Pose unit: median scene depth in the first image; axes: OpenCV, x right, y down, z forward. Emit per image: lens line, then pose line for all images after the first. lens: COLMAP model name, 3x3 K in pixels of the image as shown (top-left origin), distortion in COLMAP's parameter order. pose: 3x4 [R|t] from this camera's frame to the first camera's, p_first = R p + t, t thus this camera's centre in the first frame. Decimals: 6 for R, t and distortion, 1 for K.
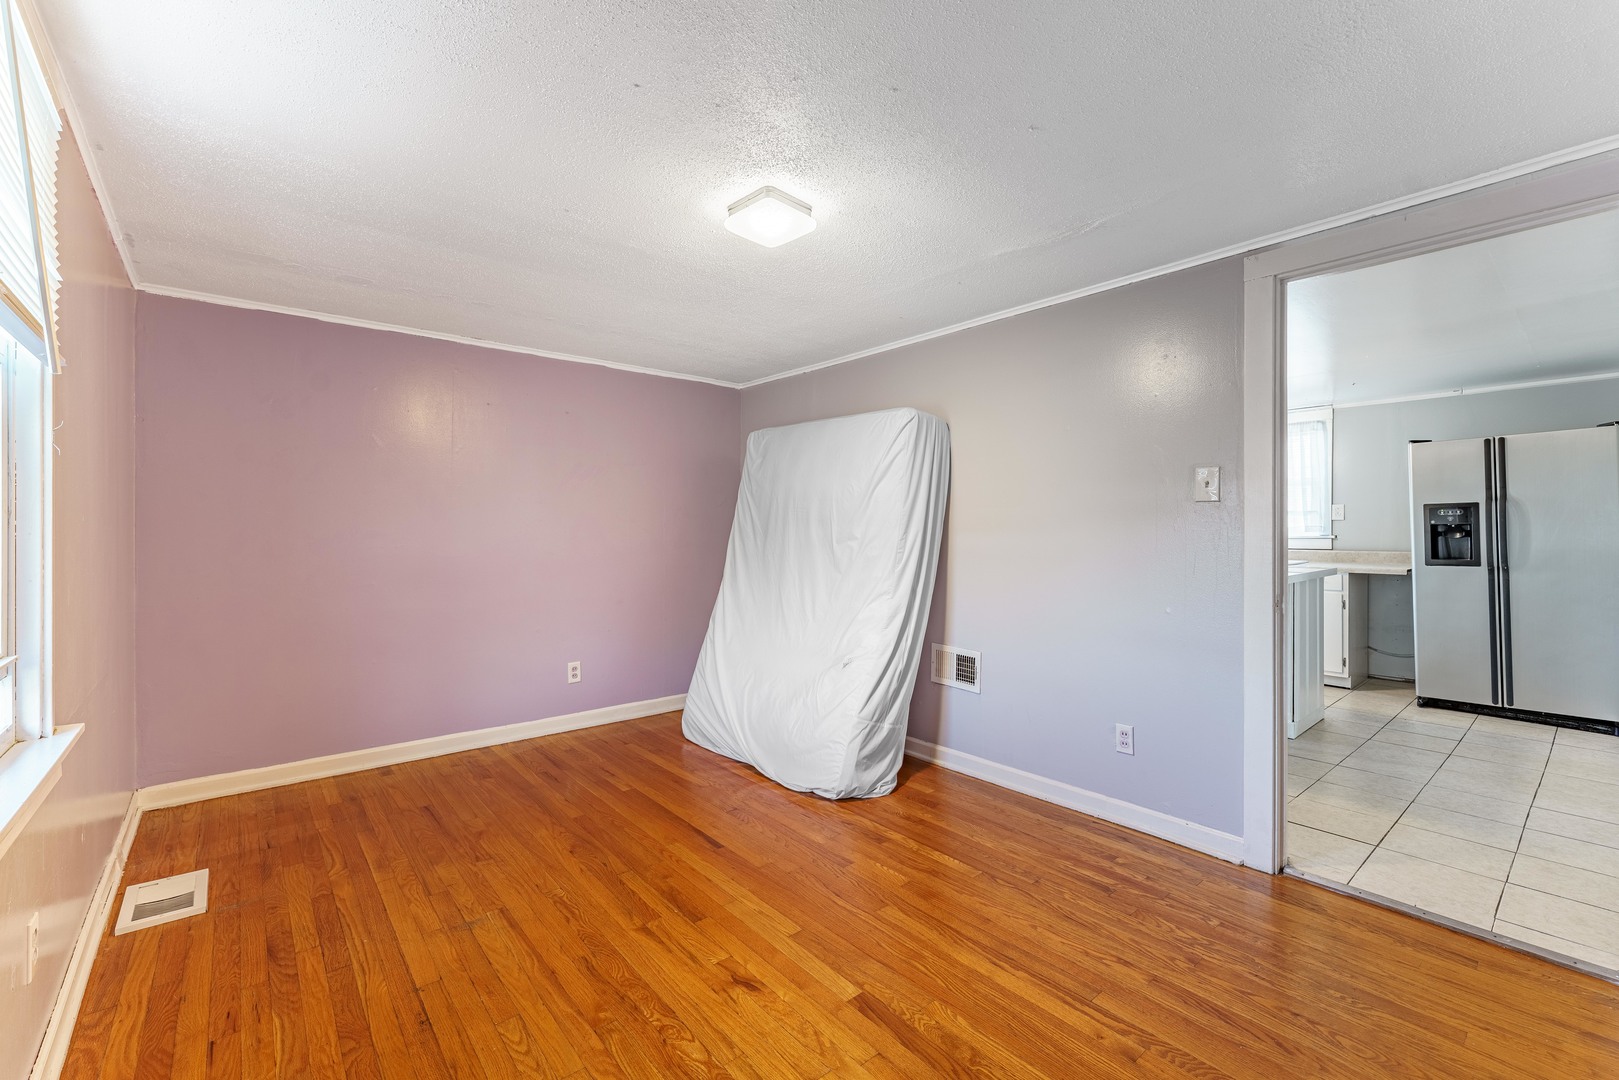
lens RADIAL K [[680.9, 0, 809.3], [0, 680.9, 529.5], [0, 0, 1]] dist [-0.000409, 0.000071]
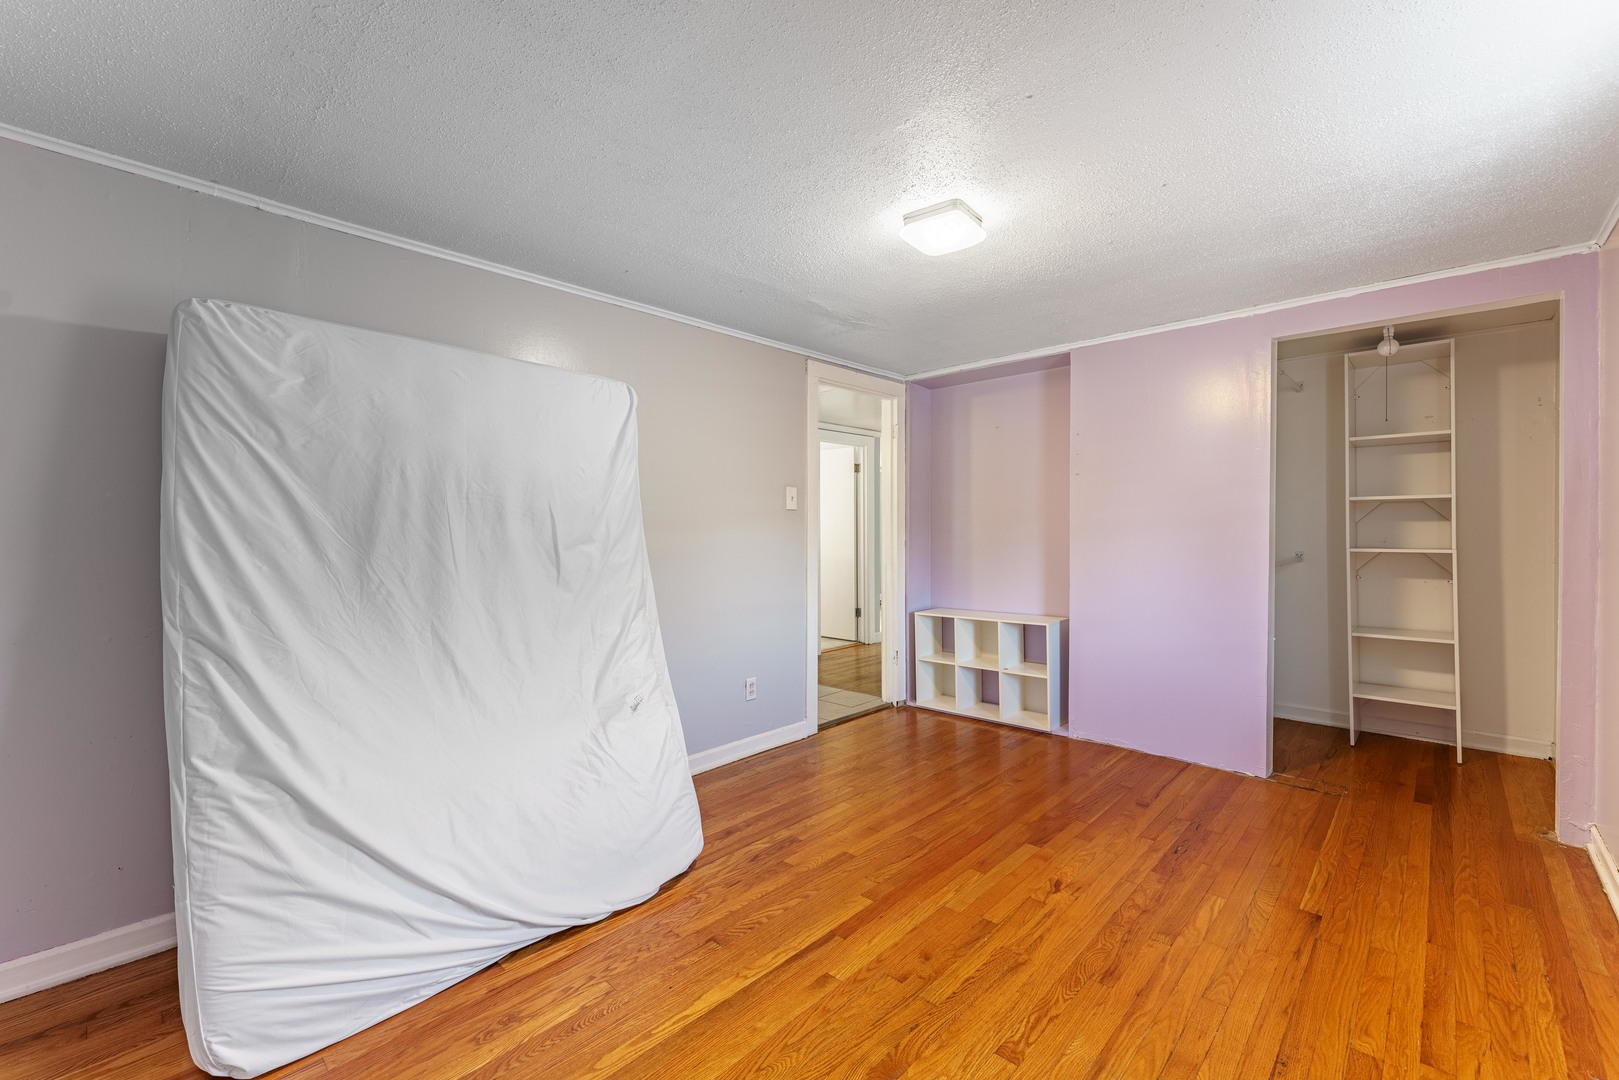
lens RADIAL K [[667.4, 0, 809.5], [0, 667.4, 540.0], [0, 0, 1]] dist [-0.003995, -0.000565]
pose [[-0.105944, -0.017897, 0.994211, -0.881716], [0.003947, 0.999823, 0.018419, -0.000945], [-0.994364, 0.005876, -0.105854, 1.104191]]
